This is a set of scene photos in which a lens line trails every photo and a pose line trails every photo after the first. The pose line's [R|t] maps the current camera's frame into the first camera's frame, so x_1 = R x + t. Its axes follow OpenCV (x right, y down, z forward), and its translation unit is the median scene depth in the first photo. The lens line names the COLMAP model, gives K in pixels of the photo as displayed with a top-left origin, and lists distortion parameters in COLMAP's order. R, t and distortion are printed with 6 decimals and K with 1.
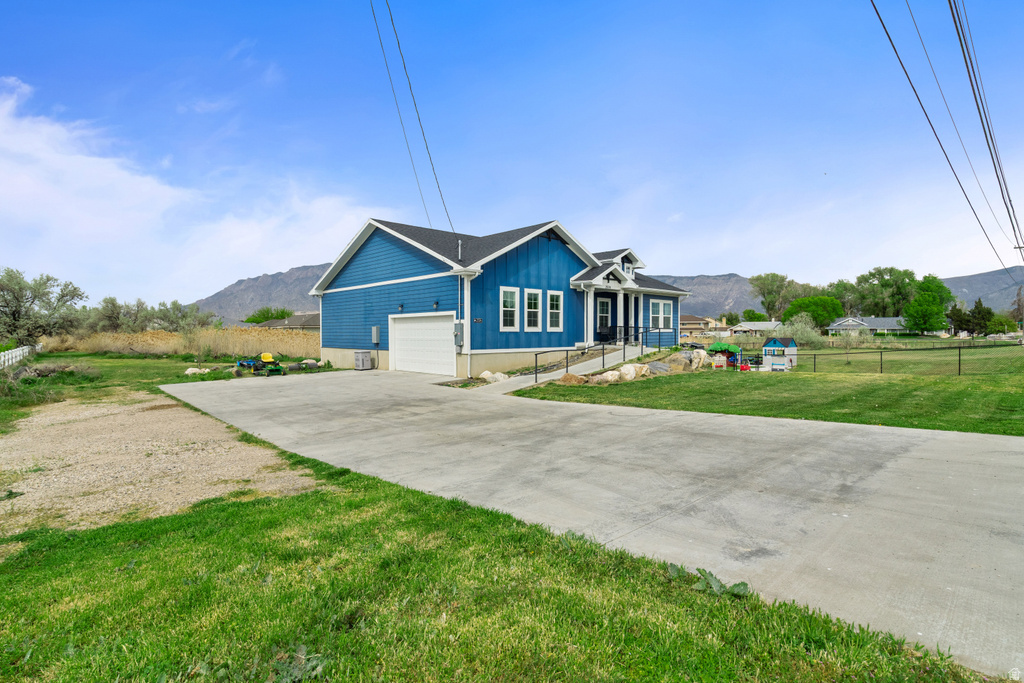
lens RADIAL K [[498.7, 0, 512.0], [0, 498.7, 341.5], [0, 0, 1]] dist [0.001245, 0.000315]
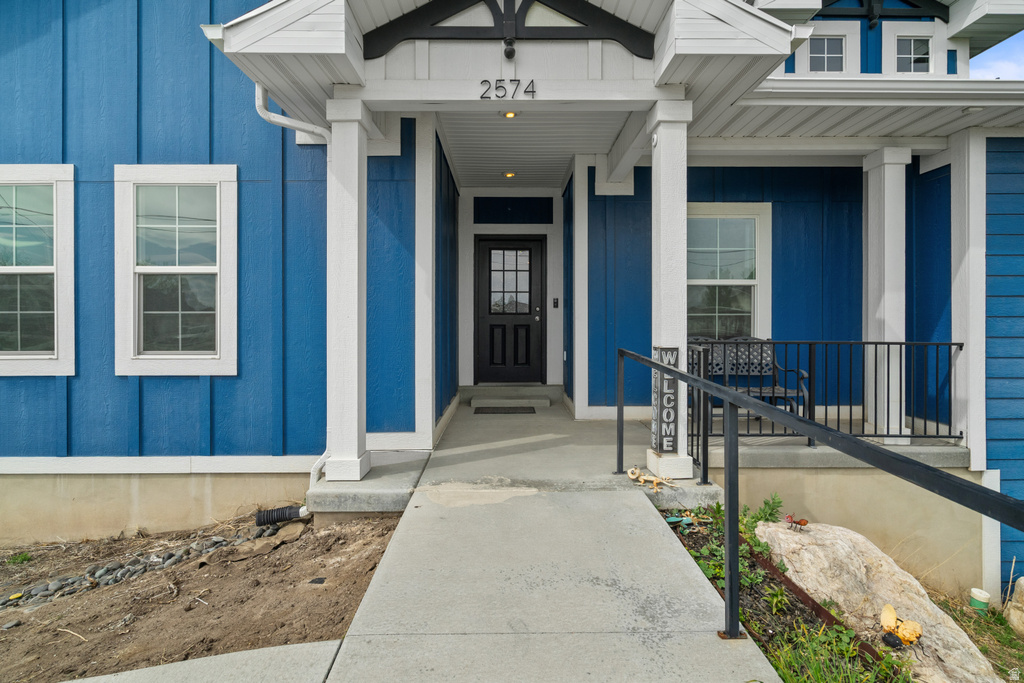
lens RADIAL K [[480.4, 0, 510.4], [0, 480.4, 320.1], [0, 0, 1]] dist [-0.002105, 0.000687]
pose [[0.738496, -0.000778, -0.674258, 0.287847], [-0.011220, 0.999847, -0.013443, -0.037523], [0.674165, 0.017492, 0.738374, 0.887853]]
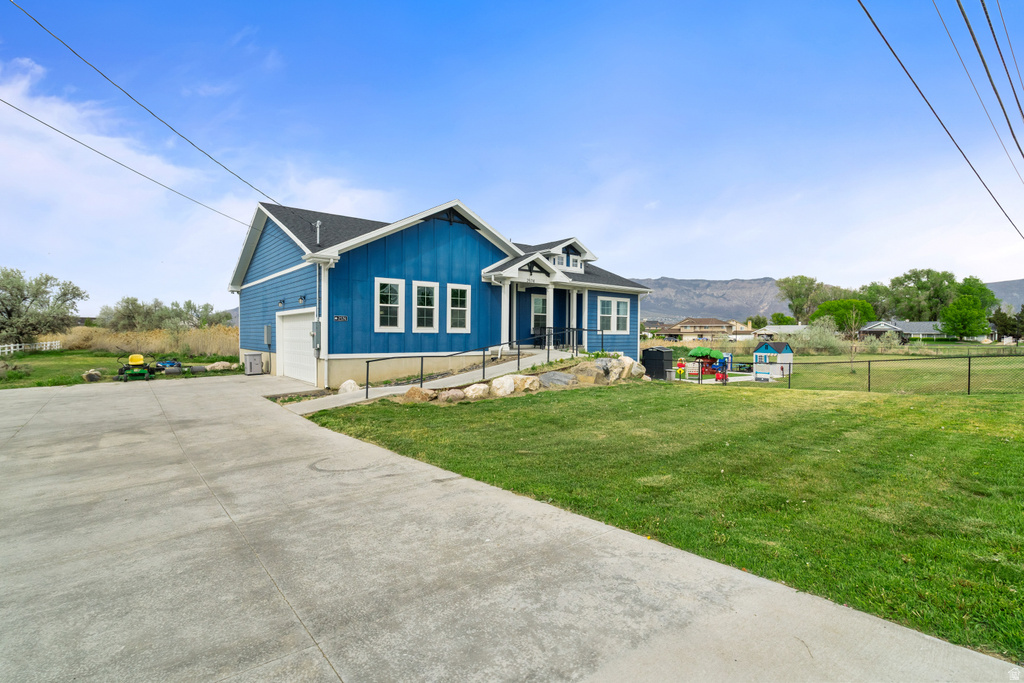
lens RADIAL K [[480.2, 0, 512.0], [0, 480.2, 341.5], [0, 0, 1]] dist [-0.000888, -0.000299]
pose [[0.997365, 0.008935, -0.072000, 0.218729], [-0.009160, 0.999954, -0.002796, -0.003676], [0.071971, 0.003448, 0.997401, 0.187512]]
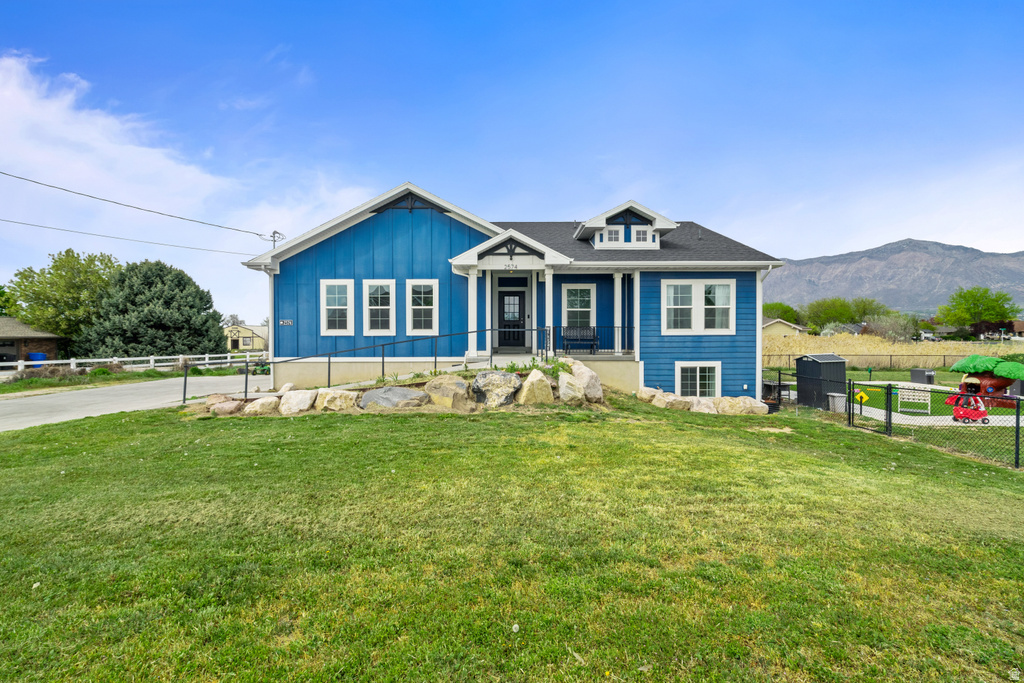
lens RADIAL K [[464.3, 0, 512.7], [0, 464.3, 339.8], [0, 0, 1]] dist [-0.004447, -0.000096]
pose [[0.737408, 0.004571, -0.675432, 0.599190], [-0.010495, 0.999934, -0.004691, -0.010869], [0.675366, 0.010548, 0.737407, 0.551295]]
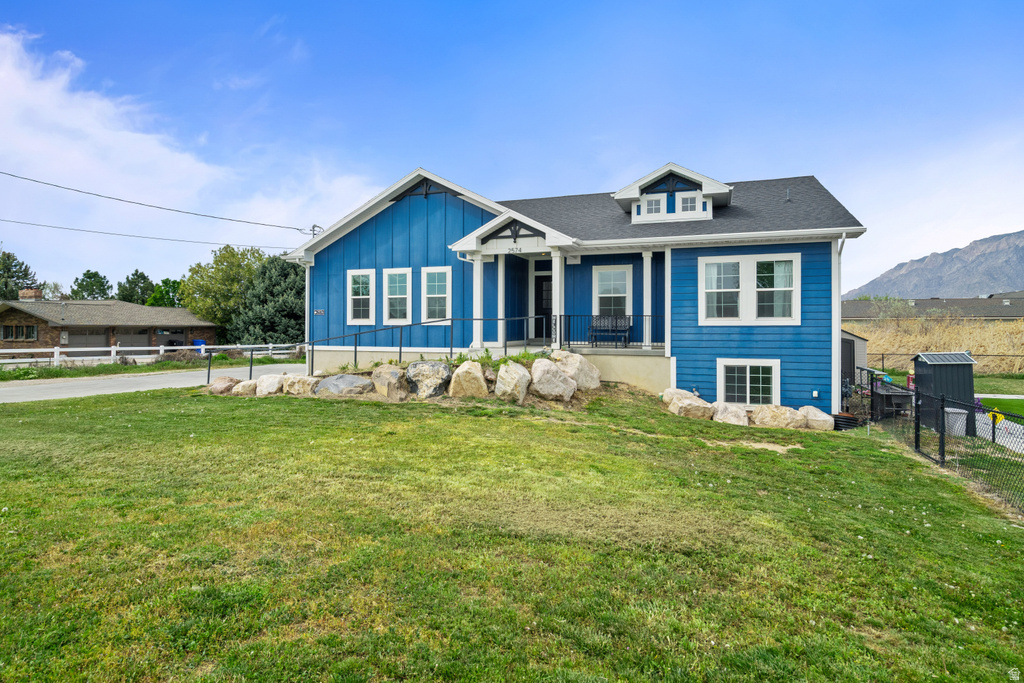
lens RADIAL K [[561.6, 0, 514.9], [0, 561.6, 320.7], [0, 0, 1]] dist [0.002902, 0.000427]
pose [[0.461167, -0.007136, -0.887285, 0.780817], [-0.017723, 0.999694, -0.017252, -0.013323], [0.887136, 0.023681, 0.460899, 0.687408]]
